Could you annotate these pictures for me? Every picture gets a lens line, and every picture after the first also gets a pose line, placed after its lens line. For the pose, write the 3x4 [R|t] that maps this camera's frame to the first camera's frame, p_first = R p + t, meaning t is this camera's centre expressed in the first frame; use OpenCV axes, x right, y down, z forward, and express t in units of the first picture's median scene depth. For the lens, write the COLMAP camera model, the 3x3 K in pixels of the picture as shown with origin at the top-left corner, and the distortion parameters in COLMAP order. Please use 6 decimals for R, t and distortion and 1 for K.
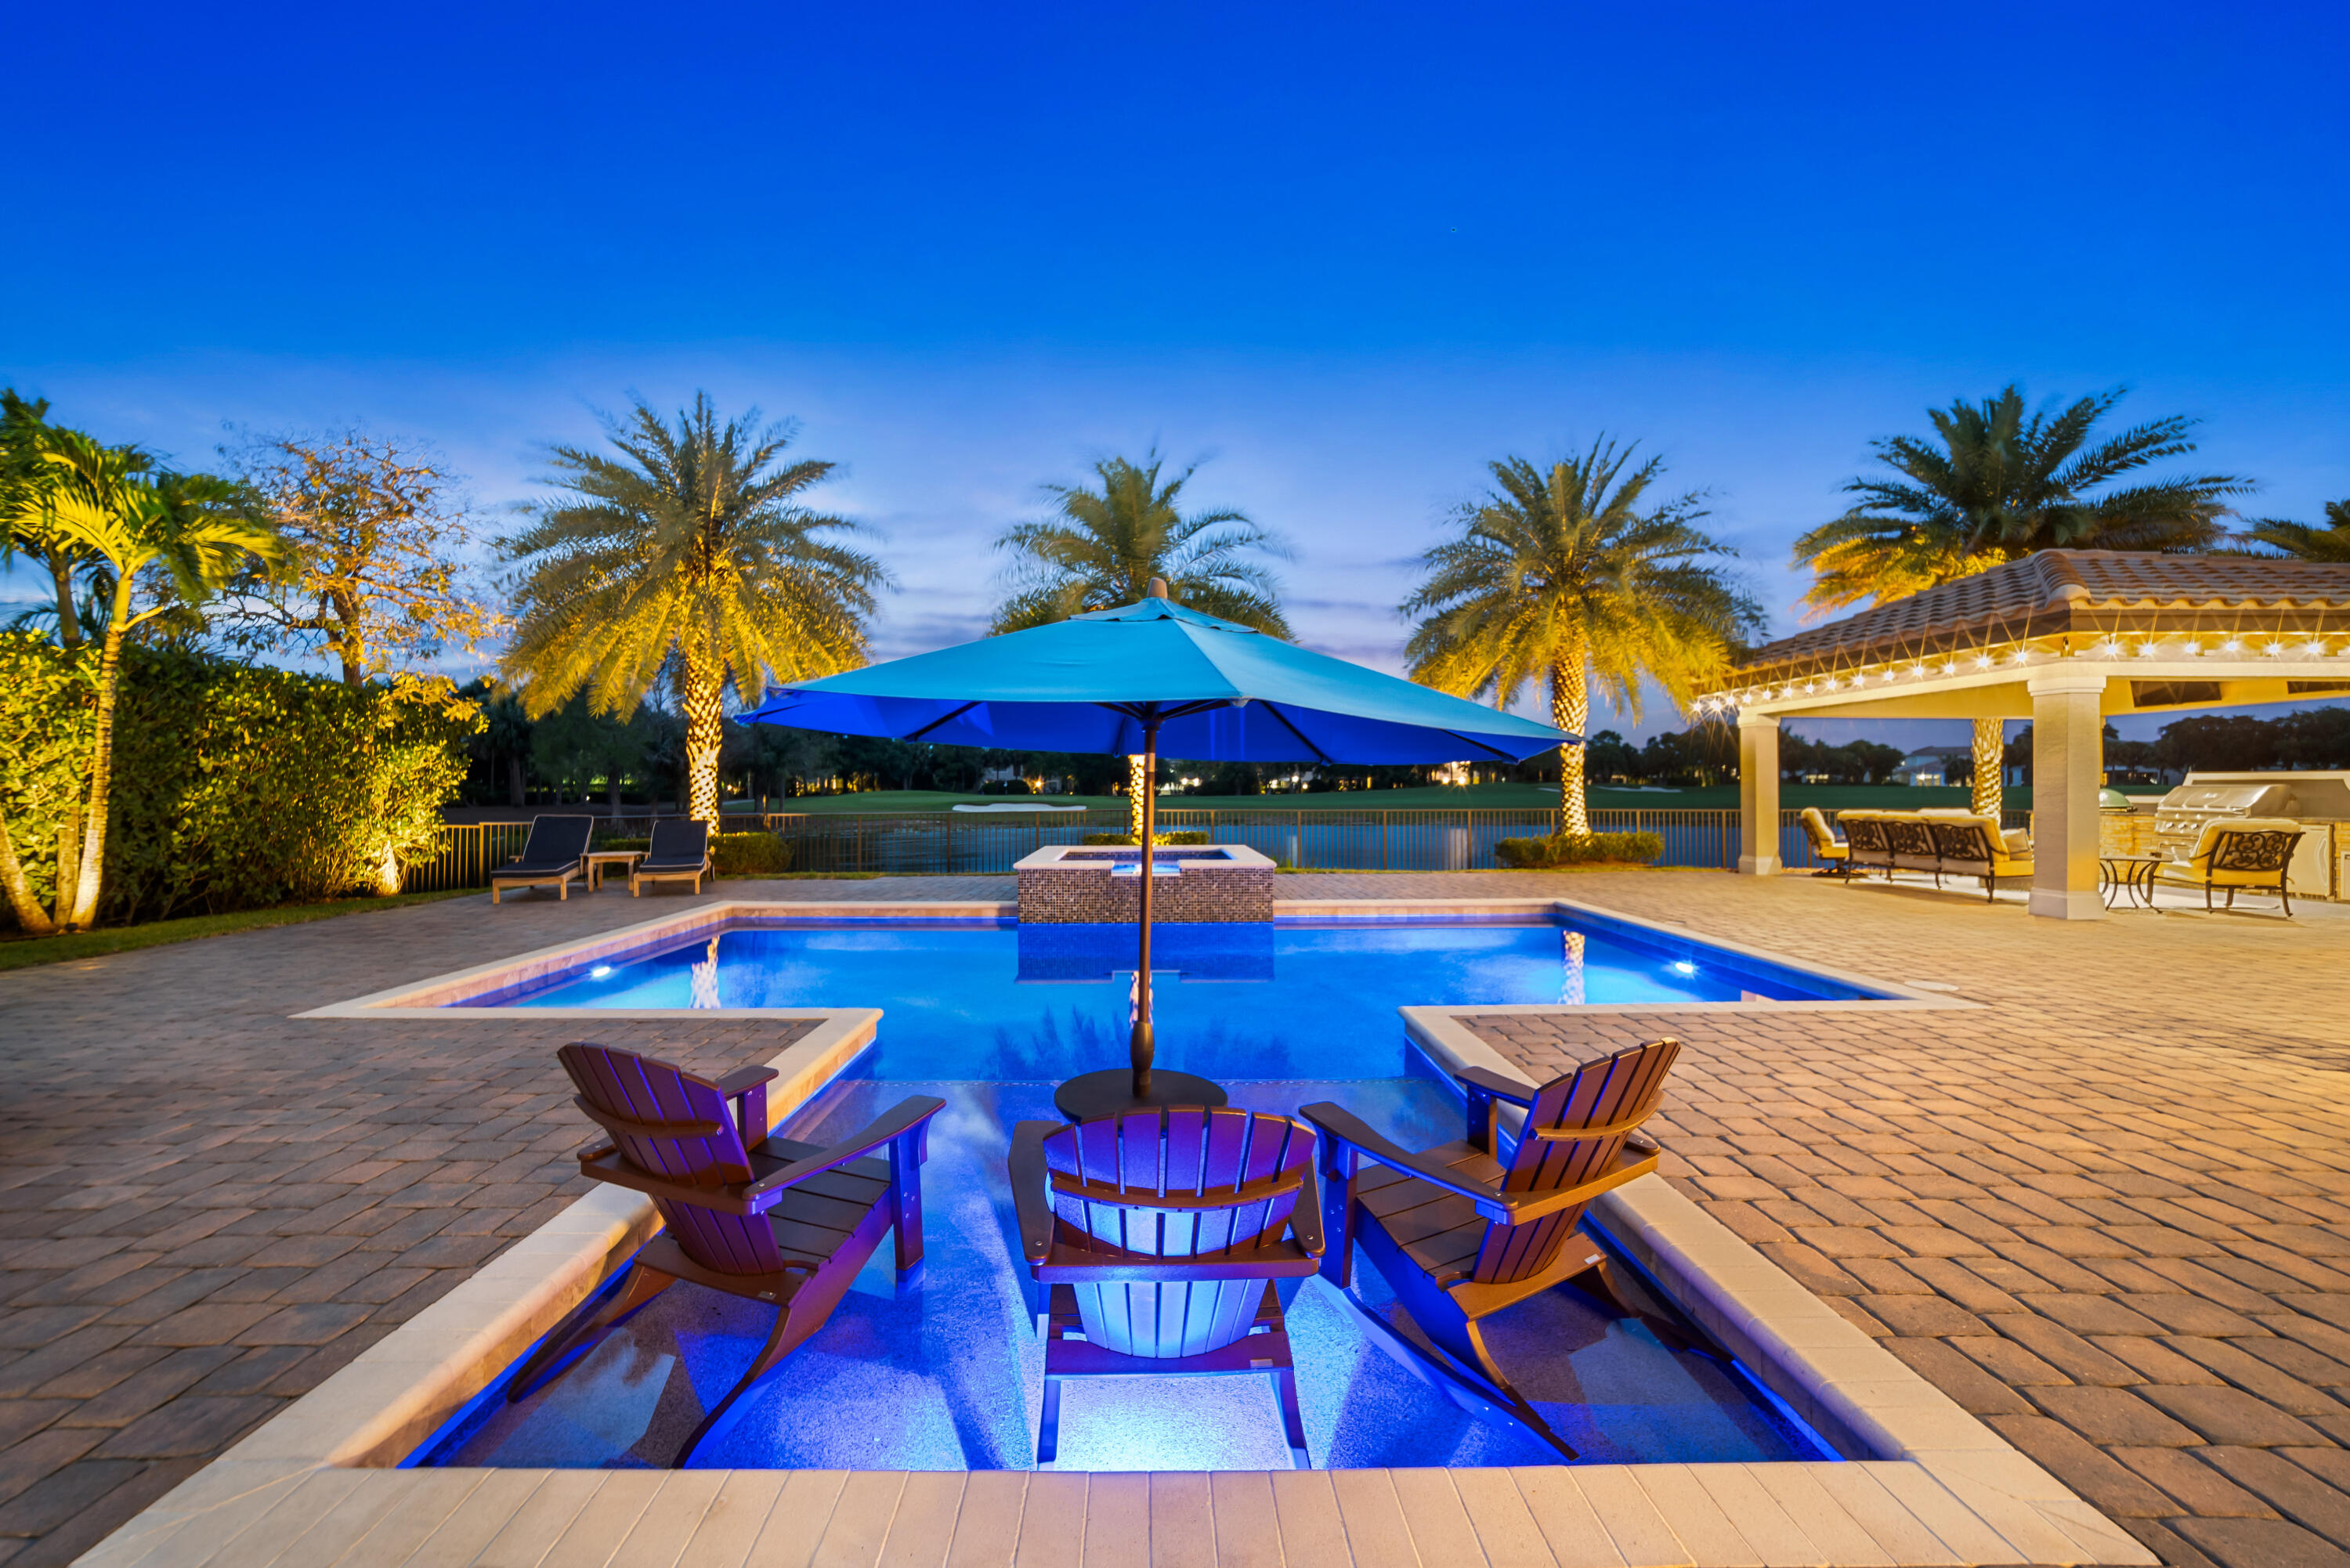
lens RADIAL K [[860.9, 0, 1136.5], [0, 860.9, 785.6], [0, 0, 1]] dist [-0.033855, 0.008639]
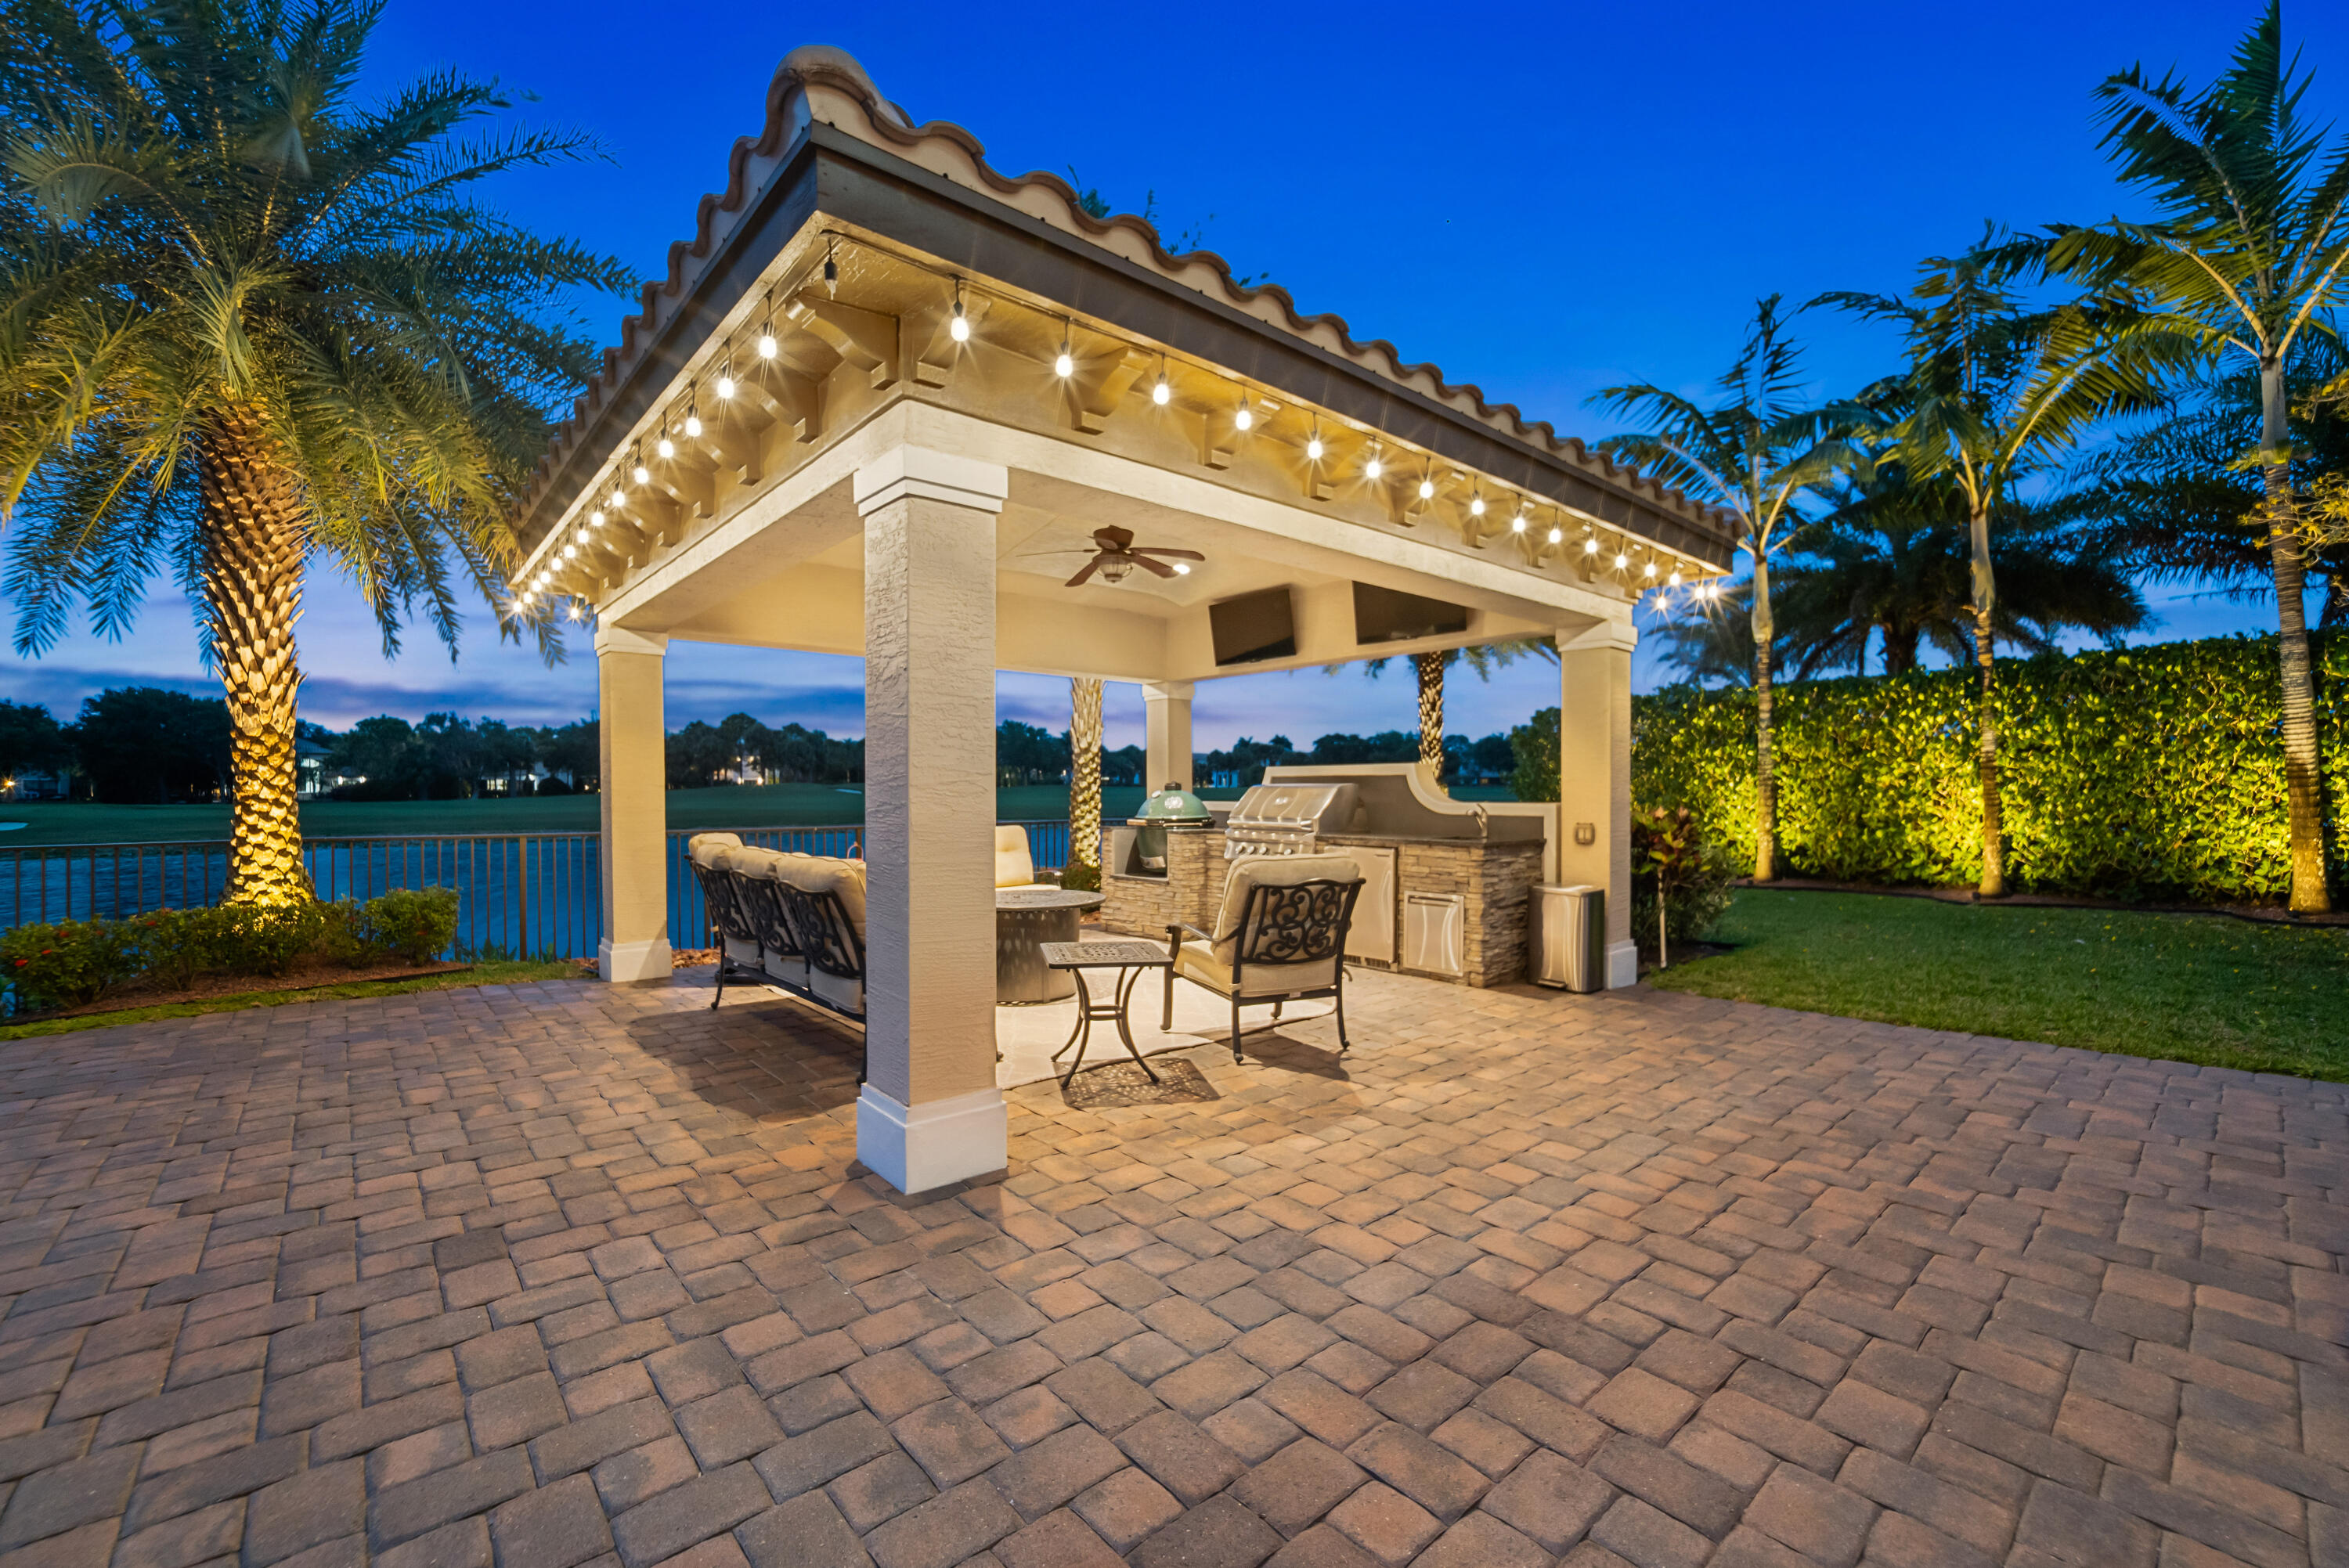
lens RADIAL K [[956.6, 0, 1126.6], [0, 956.6, 790.6], [0, 0, 1]] dist [0.000267, 0.000297]
pose [[0.771529, -0.002549, 0.636189, 0.638448], [-0.000409, 0.999990, 0.004503, 0.000991], [-0.636194, -0.003734, 0.771520, 0.445882]]
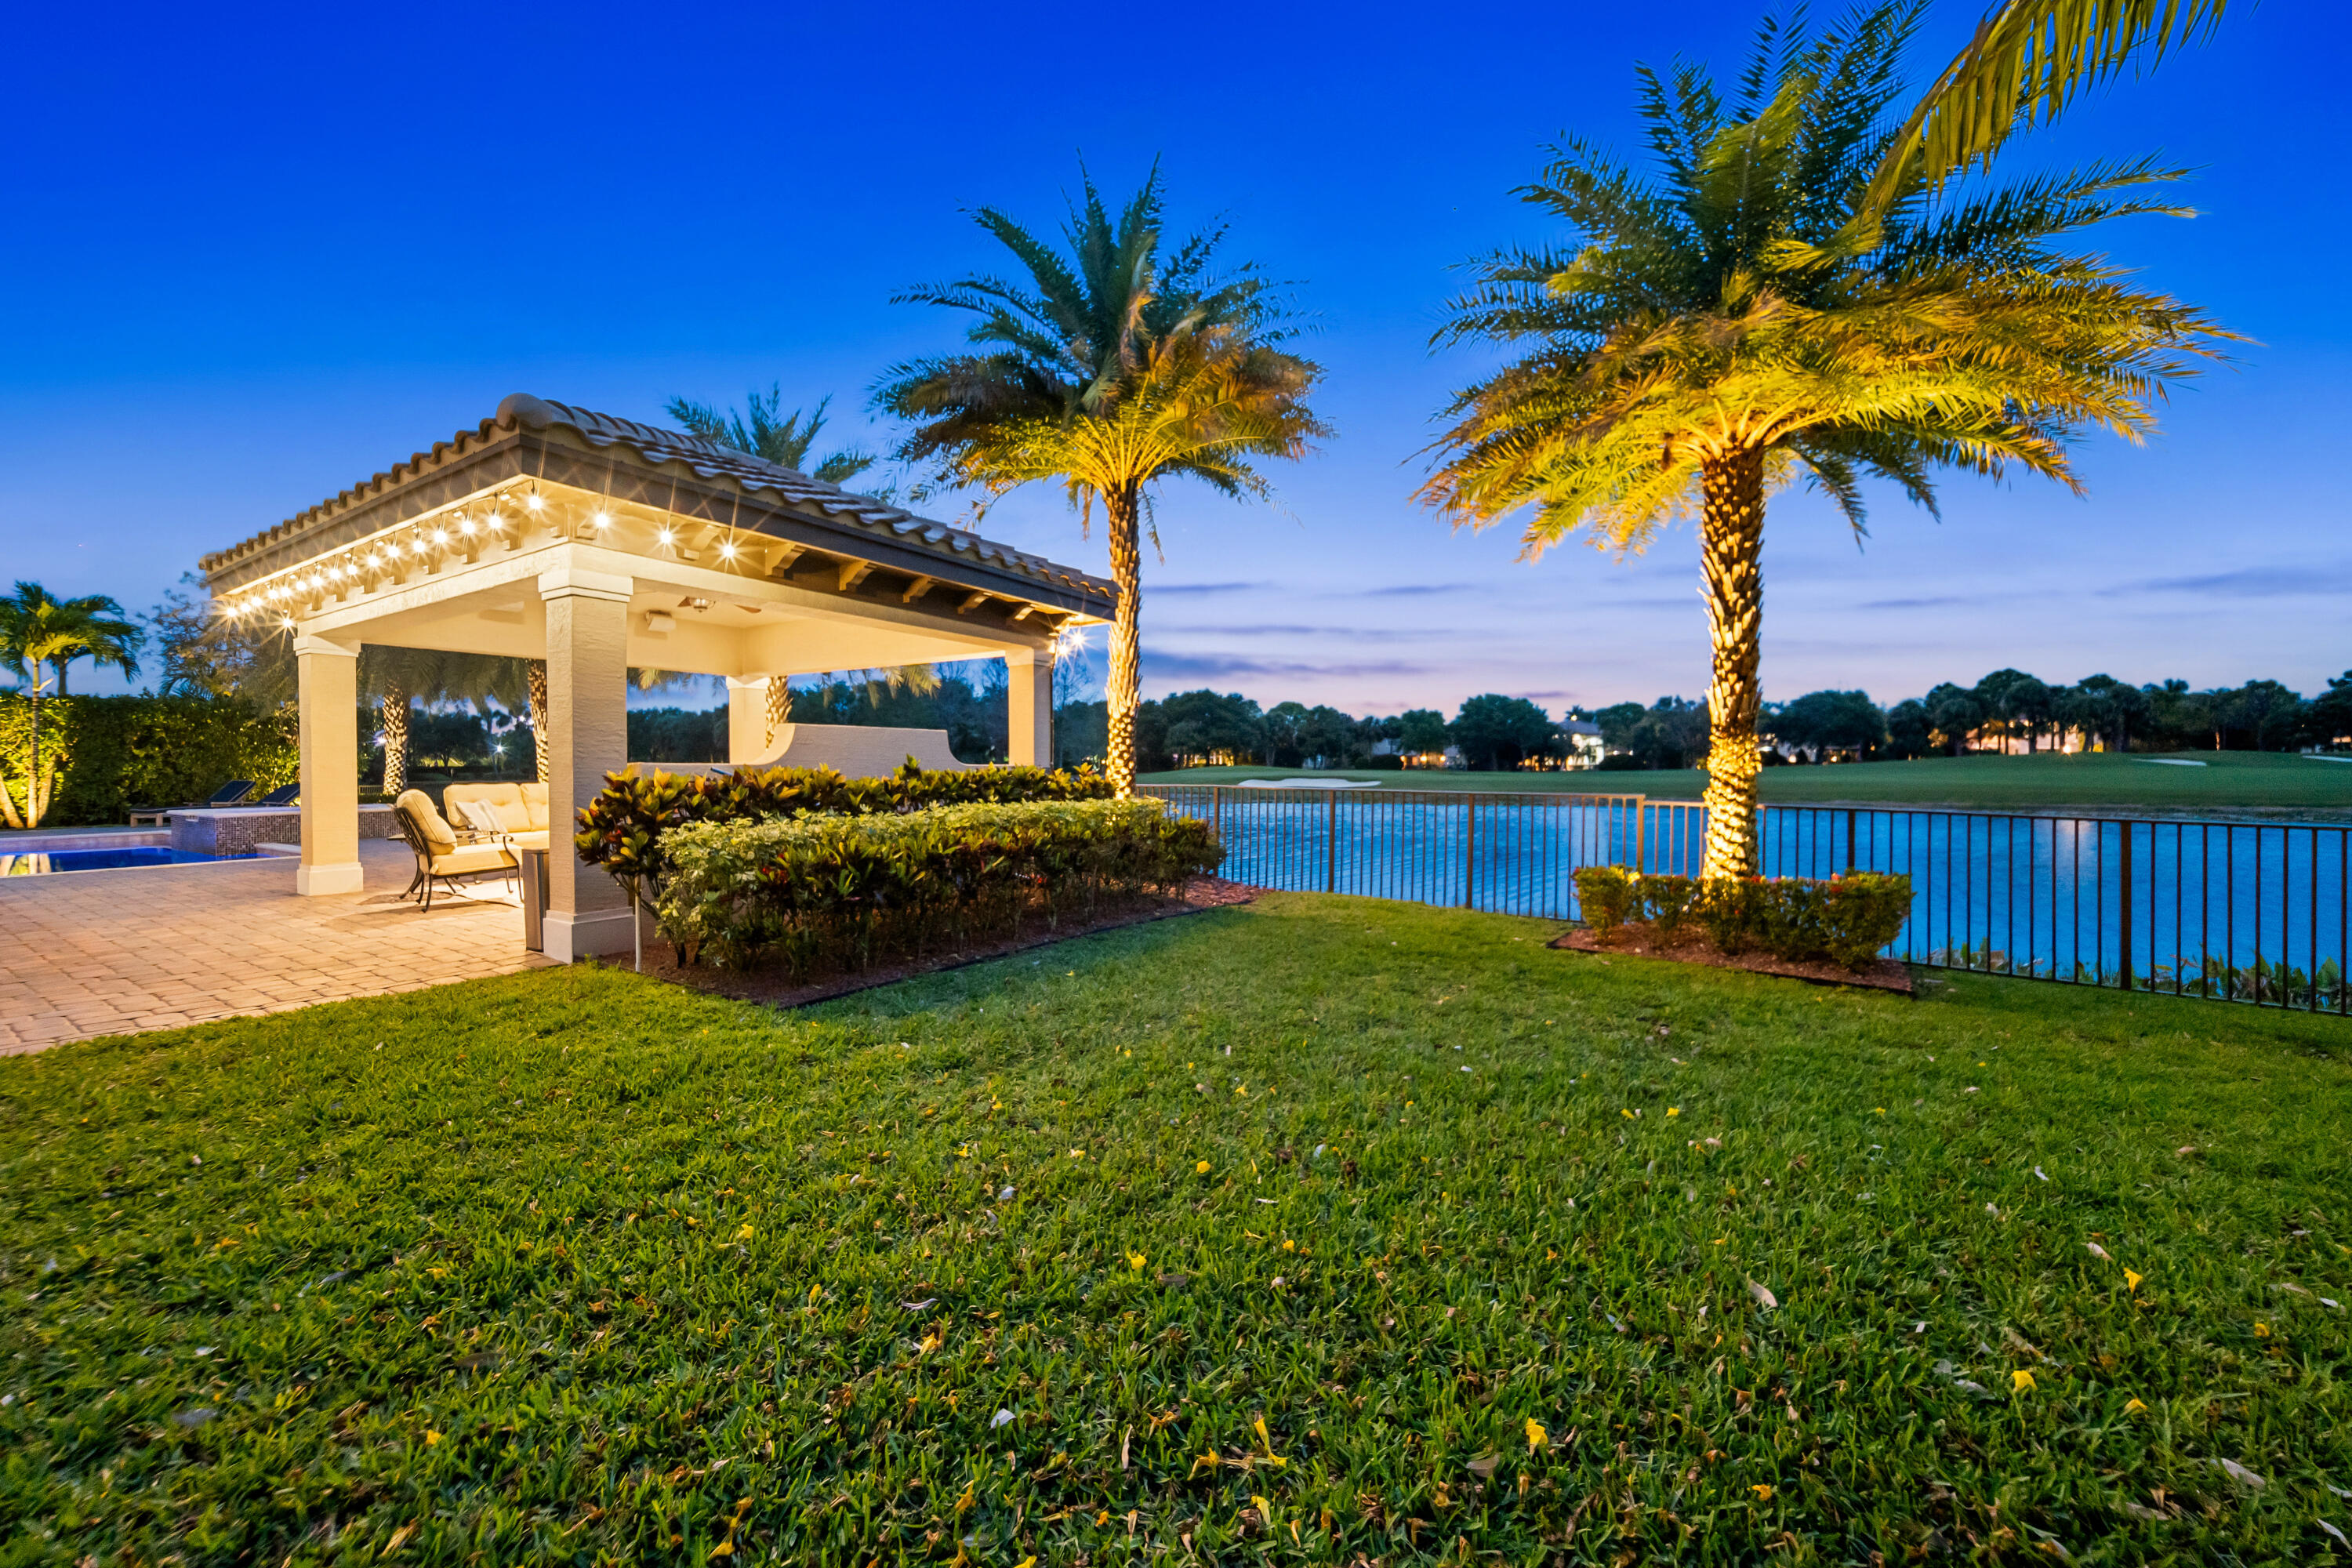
lens RADIAL K [[882.4, 0, 1170.2], [0, 882.4, 771.1], [0, 0, 1]] dist [-0.000846, 0.000330]
pose [[0.846783, -0.000040, -0.531939, 1.720806], [0.006202, 0.999933, 0.009797, 0.009975], [0.531903, -0.011595, 0.846726, 0.447300]]
